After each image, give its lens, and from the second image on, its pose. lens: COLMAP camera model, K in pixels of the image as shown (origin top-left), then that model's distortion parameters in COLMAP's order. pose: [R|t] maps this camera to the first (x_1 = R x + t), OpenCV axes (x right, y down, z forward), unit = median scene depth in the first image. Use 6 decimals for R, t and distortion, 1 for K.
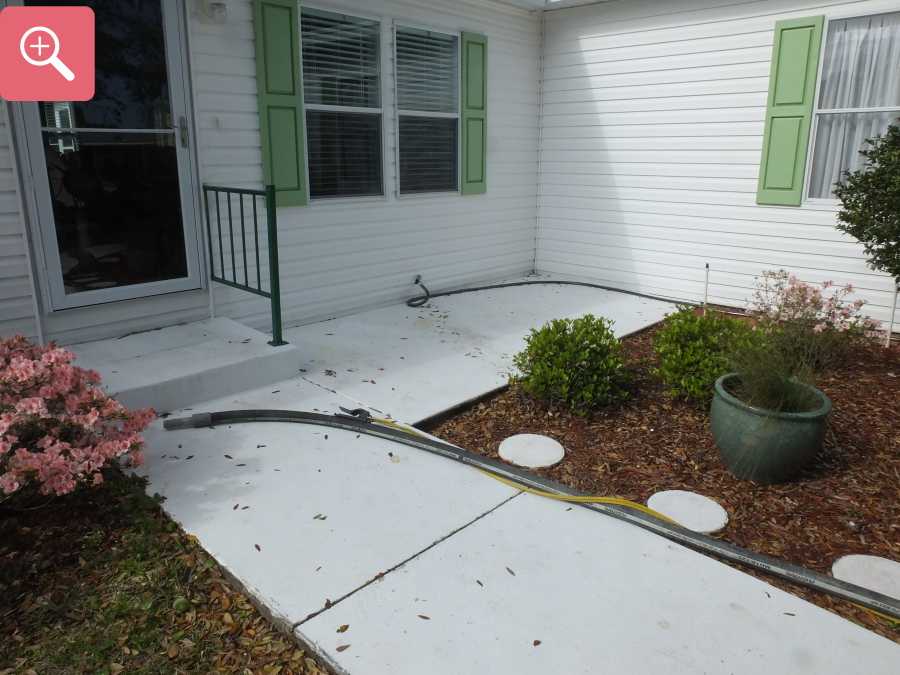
lens RADIAL K [[652.2, 0, 449.2], [0, 652.2, 313.5], [0, 0, 1]] dist [-0.007207, -0.004613]
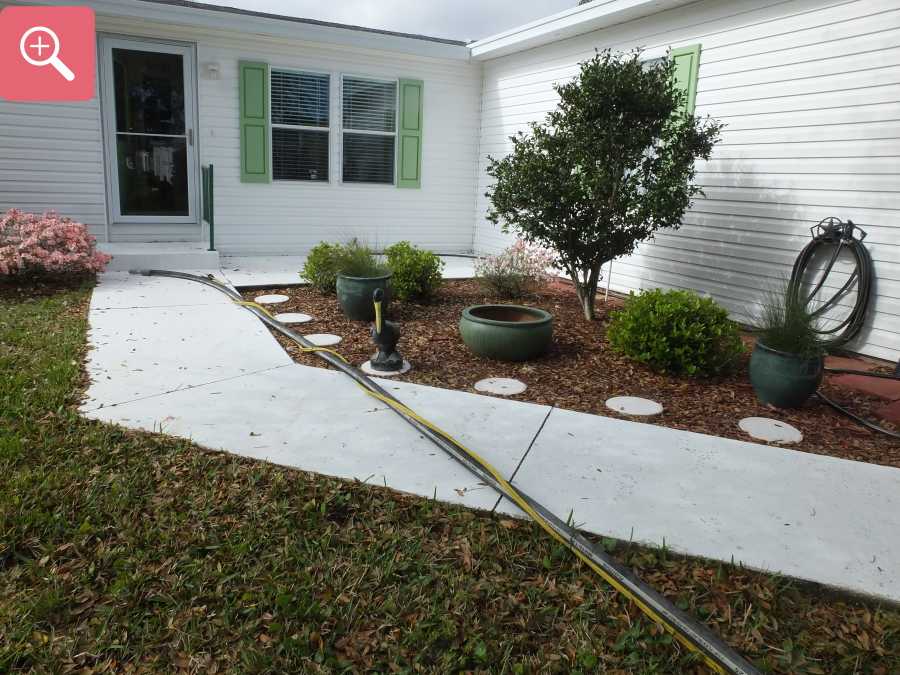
lens RADIAL K [[652.2, 0, 449.2], [0, 652.2, 313.5], [0, 0, 1]] dist [-0.007207, -0.004613]
pose [[0.931566, 0.100069, -0.349529, 0.764914], [-0.119488, 0.992240, -0.034384, 0.154152], [0.343376, 0.073796, 0.936294, -0.352541]]
